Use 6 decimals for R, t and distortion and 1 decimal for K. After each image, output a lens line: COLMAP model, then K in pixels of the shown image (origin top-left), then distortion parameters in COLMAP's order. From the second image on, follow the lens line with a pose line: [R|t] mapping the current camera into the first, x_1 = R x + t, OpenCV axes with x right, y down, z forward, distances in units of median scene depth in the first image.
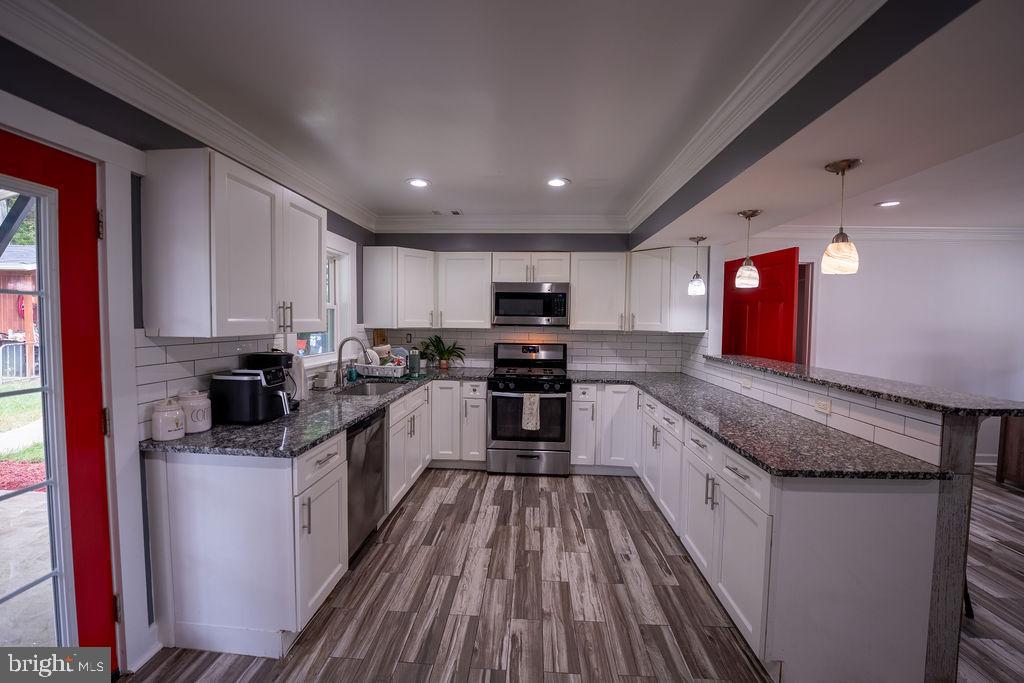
lens RADIAL K [[414.8, 0, 510.6], [0, 414.8, 337.4], [0, 0, 1]] dist [-0.030077, 0.003957]
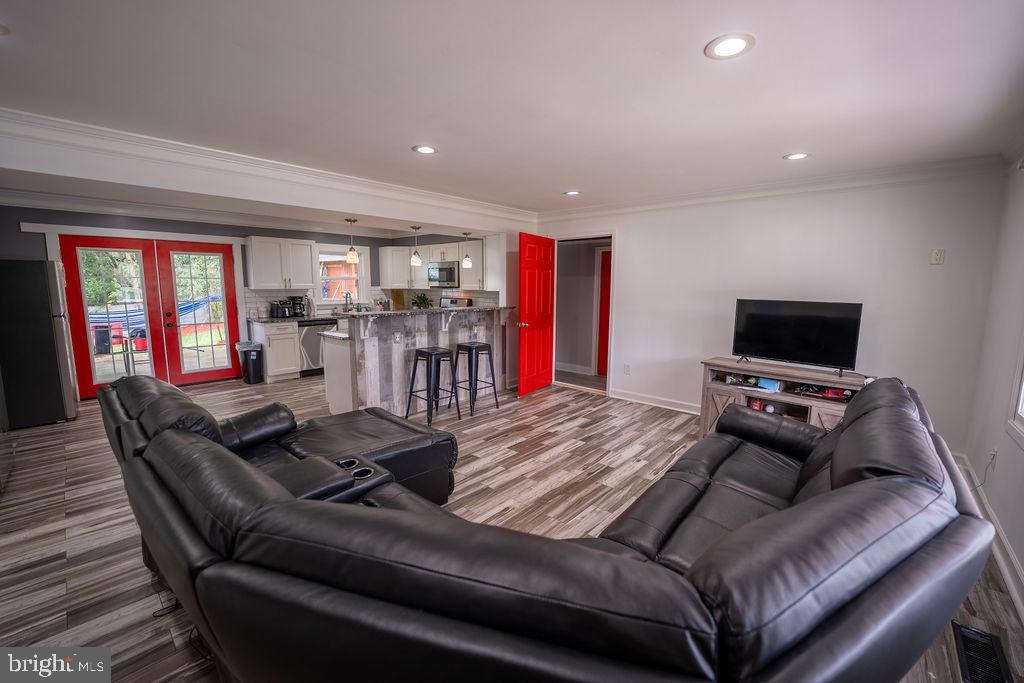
lens RADIAL K [[414.8, 0, 508.8], [0, 414.8, 337.9], [0, 0, 1]] dist [-0.030077, 0.003957]
pose [[0.780263, 0.072314, -0.621258, 1.902360], [-0.023653, 0.995995, 0.086226, 0.036979], [0.625005, -0.052584, 0.778848, -0.247384]]
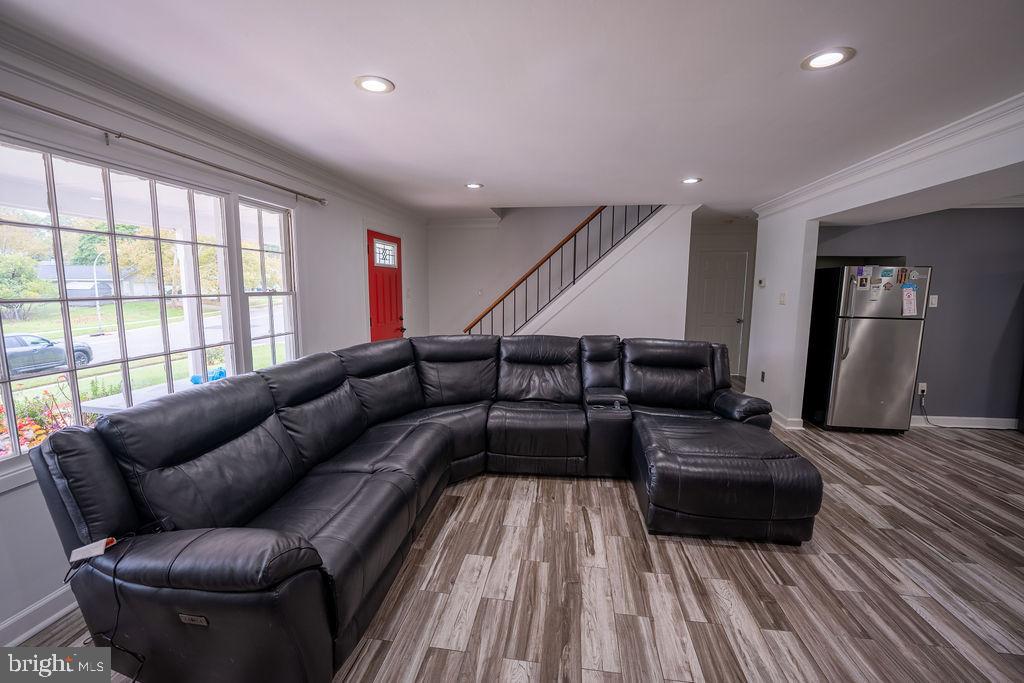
lens RADIAL K [[414.8, 0, 508.2], [0, 414.8, 338.6], [0, 0, 1]] dist [-0.030077, 0.003957]
pose [[-0.995836, -0.031387, 0.085588, 1.450330], [-0.016686, 0.985755, 0.167356, -0.029189], [-0.089622, 0.165231, -0.982175, 1.181676]]
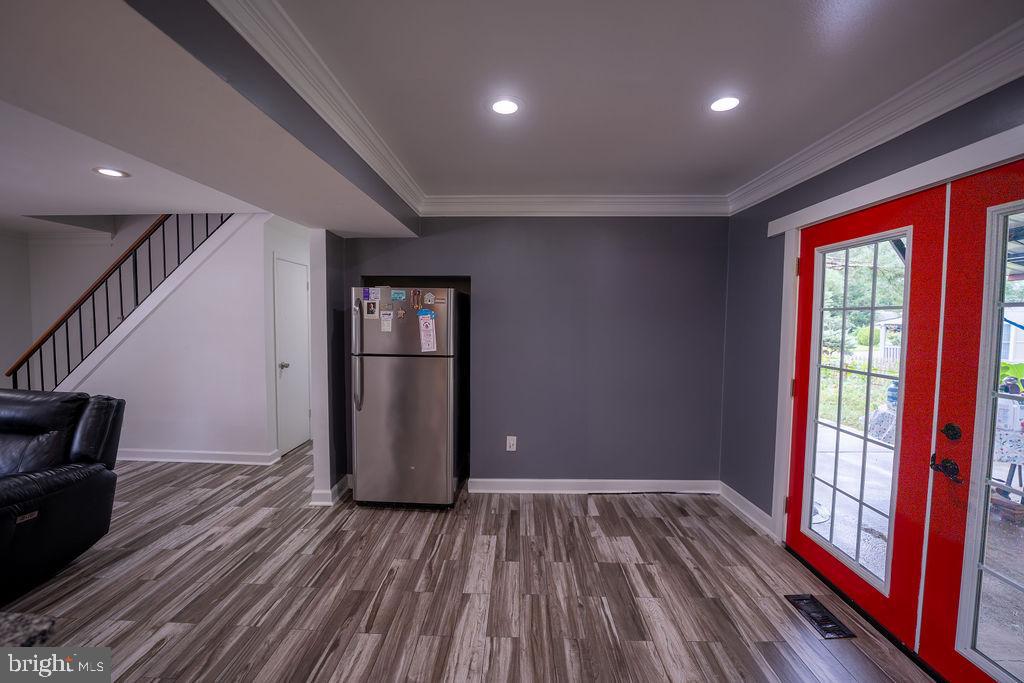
lens RADIAL K [[414.8, 0, 510.5], [0, 414.8, 346.6], [0, 0, 1]] dist [-0.030077, 0.003957]
pose [[-0.999308, -0.018501, -0.032280, 0.064234], [-0.021989, 0.993547, 0.111270, -0.035093], [0.030013, 0.111903, -0.993266, 0.756887]]
